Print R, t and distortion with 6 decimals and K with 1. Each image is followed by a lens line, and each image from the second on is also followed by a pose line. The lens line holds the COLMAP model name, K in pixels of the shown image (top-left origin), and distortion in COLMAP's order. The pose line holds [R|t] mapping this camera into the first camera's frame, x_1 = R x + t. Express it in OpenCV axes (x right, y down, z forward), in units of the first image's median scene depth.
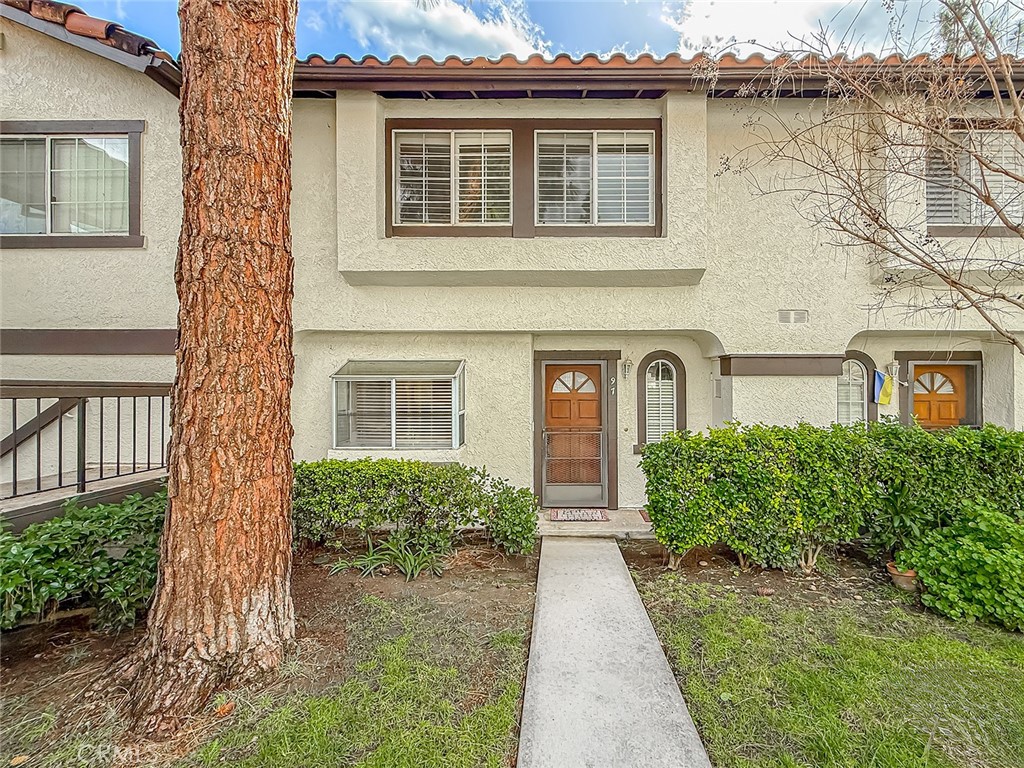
lens RADIAL K [[446.5, 0, 512.0], [0, 446.5, 384.0], [0, 0, 1]] dist [-0.000892, 0.000033]
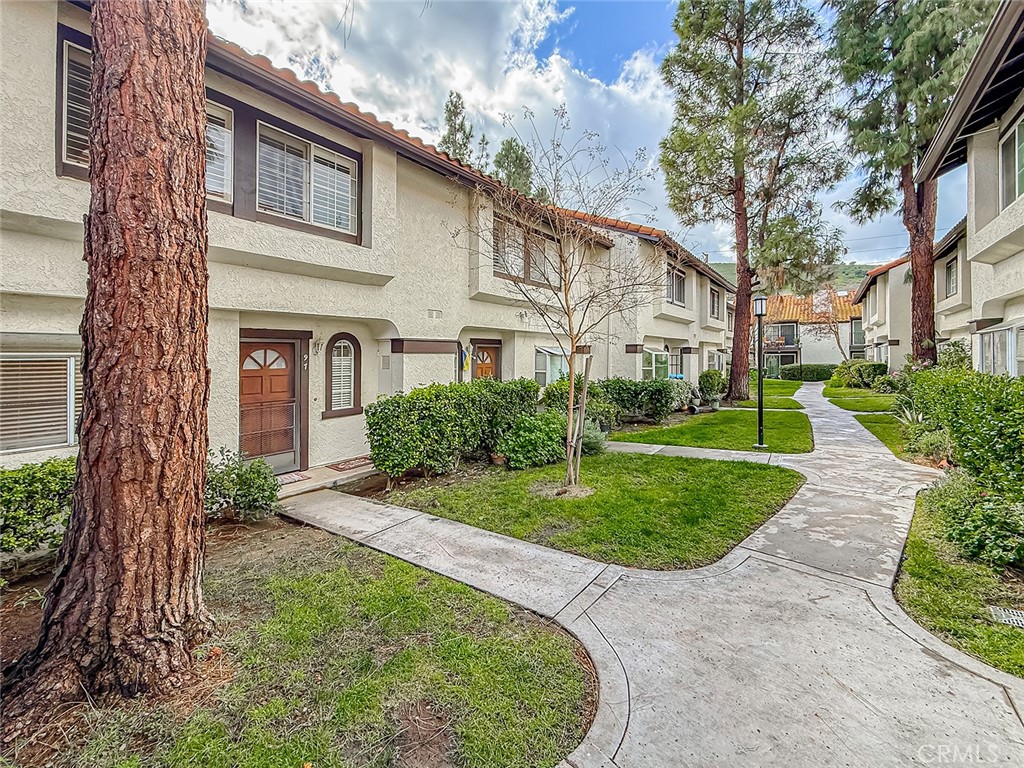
lens RADIAL K [[418.3, 0, 526.6], [0, 418.3, 378.7], [0, 0, 1]] dist [-0.000011, 0.000009]
pose [[0.570311, -0.050272, 0.819889, -0.396681], [0.013376, 0.998561, 0.051924, -0.000941], [-0.821320, -0.018646, 0.570163, -0.088930]]
